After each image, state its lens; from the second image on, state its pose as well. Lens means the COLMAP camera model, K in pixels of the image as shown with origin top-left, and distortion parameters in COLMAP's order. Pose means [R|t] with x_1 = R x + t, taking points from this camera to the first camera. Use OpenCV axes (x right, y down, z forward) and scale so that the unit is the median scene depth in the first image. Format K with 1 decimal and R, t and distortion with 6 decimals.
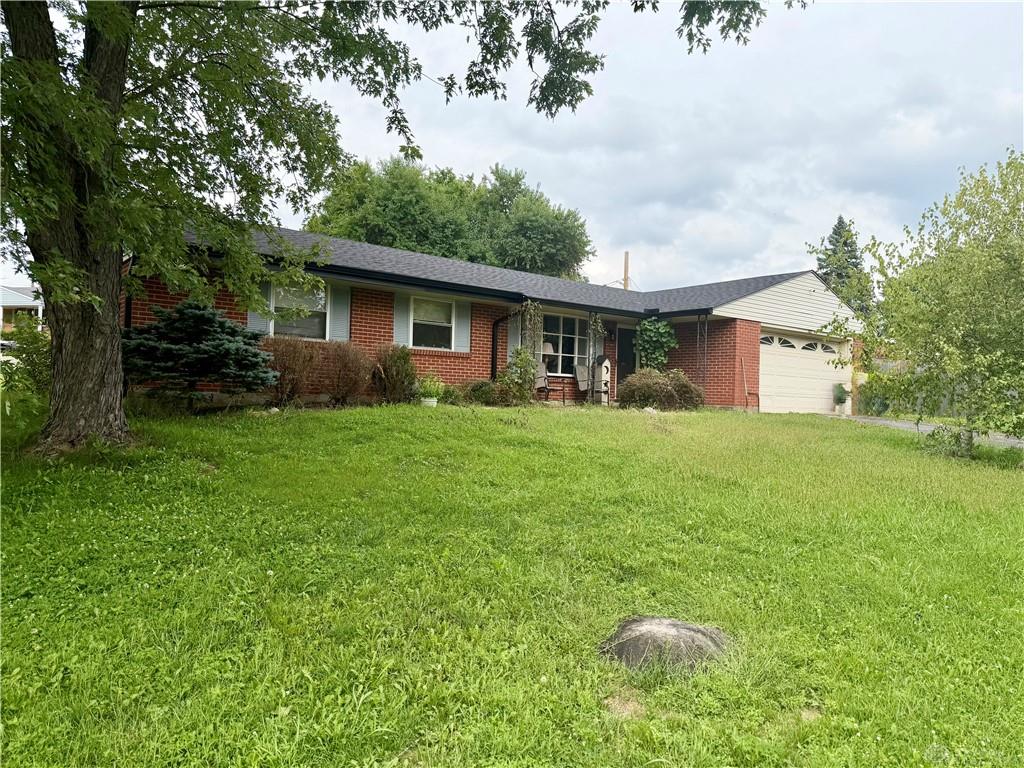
lens RADIAL K [[713.6, 0, 514.0], [0, 713.6, 388.6], [0, 0, 1]] dist [0.128258, -0.170534]
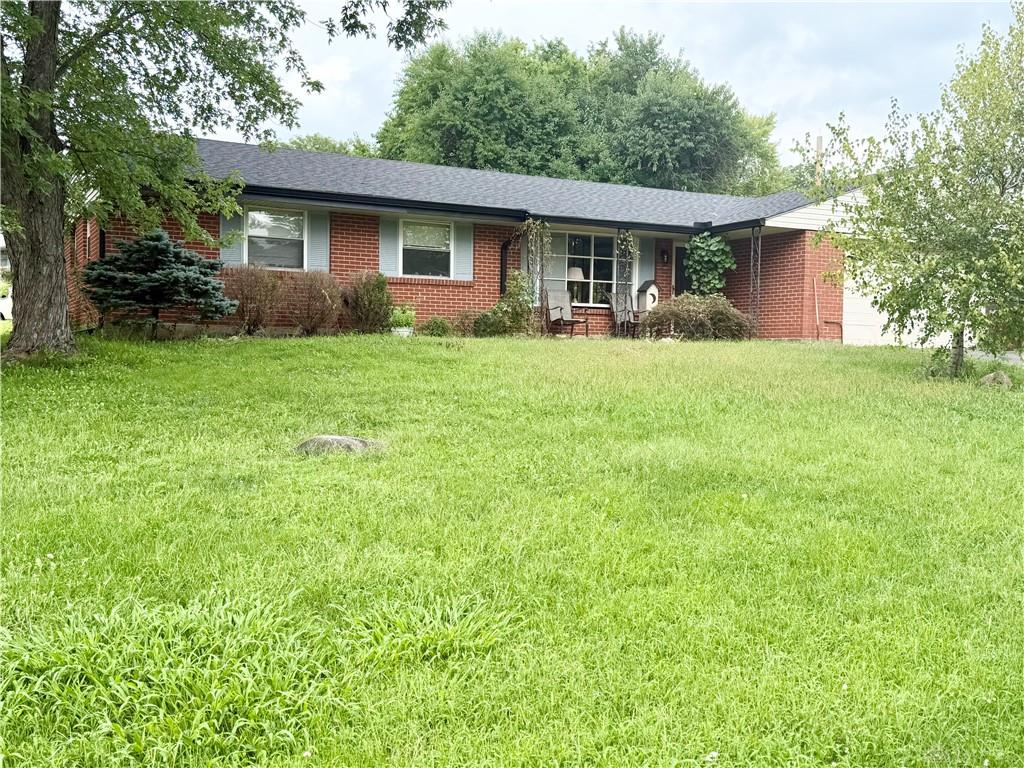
lens RADIAL K [[1056.7, 0, 512.0], [0, 1056.7, 384.0], [0, 0, 1]] dist [0.189969, -0.352298]
pose [[0.977669, -0.006481, -0.210053, 0.261745], [0.013465, 0.999402, 0.031835, 0.036802], [0.209721, -0.033953, 0.977172, -0.278474]]
